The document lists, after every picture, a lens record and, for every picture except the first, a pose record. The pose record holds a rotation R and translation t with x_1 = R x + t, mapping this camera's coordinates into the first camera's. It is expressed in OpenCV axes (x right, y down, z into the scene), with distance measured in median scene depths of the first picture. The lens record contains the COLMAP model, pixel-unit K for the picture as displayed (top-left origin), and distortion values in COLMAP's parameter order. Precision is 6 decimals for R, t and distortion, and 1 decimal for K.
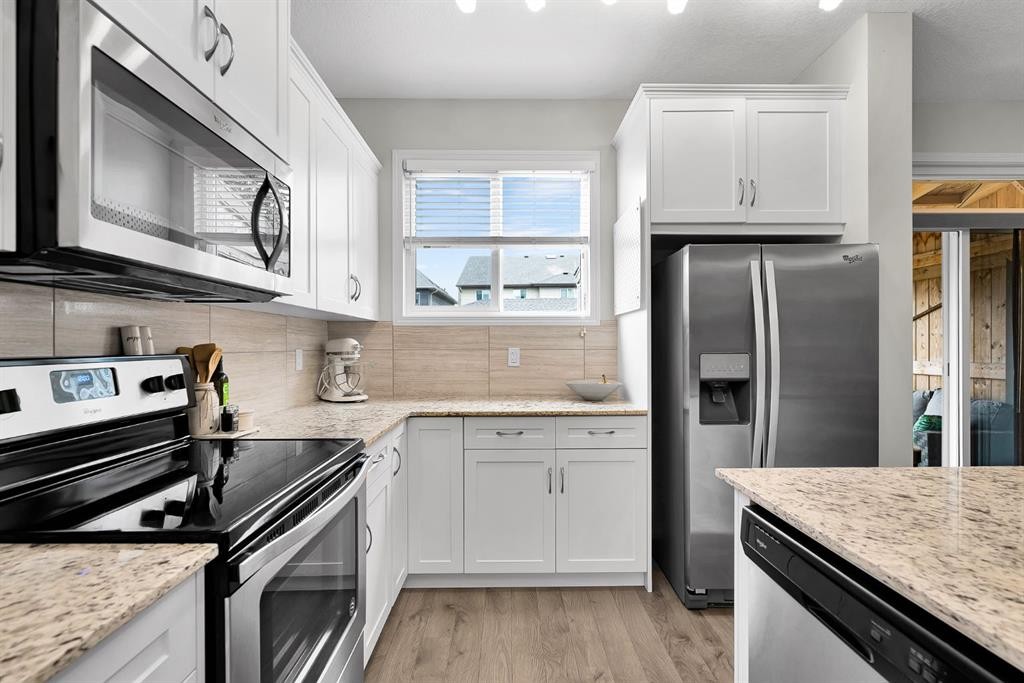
lens RADIAL K [[450.3, 0, 515.8], [0, 450.3, 346.3], [0, 0, 1]] dist [-0.003476, -0.000448]
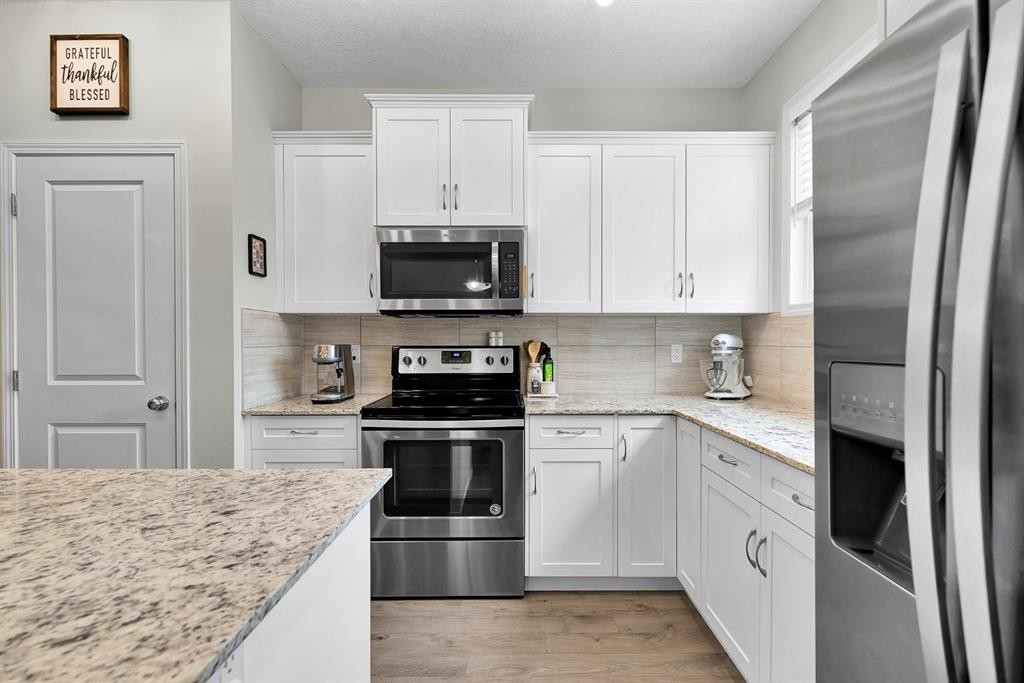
lens RADIAL K [[450.3, 0, 515.0], [0, 450.3, 343.6], [0, 0, 1]] dist [-0.003476, -0.000448]
pose [[0.004972, 0.005310, -0.999974, 1.790006], [-0.000467, 0.999986, 0.005308, -0.003232], [0.999988, 0.000440, 0.004974, 1.595184]]
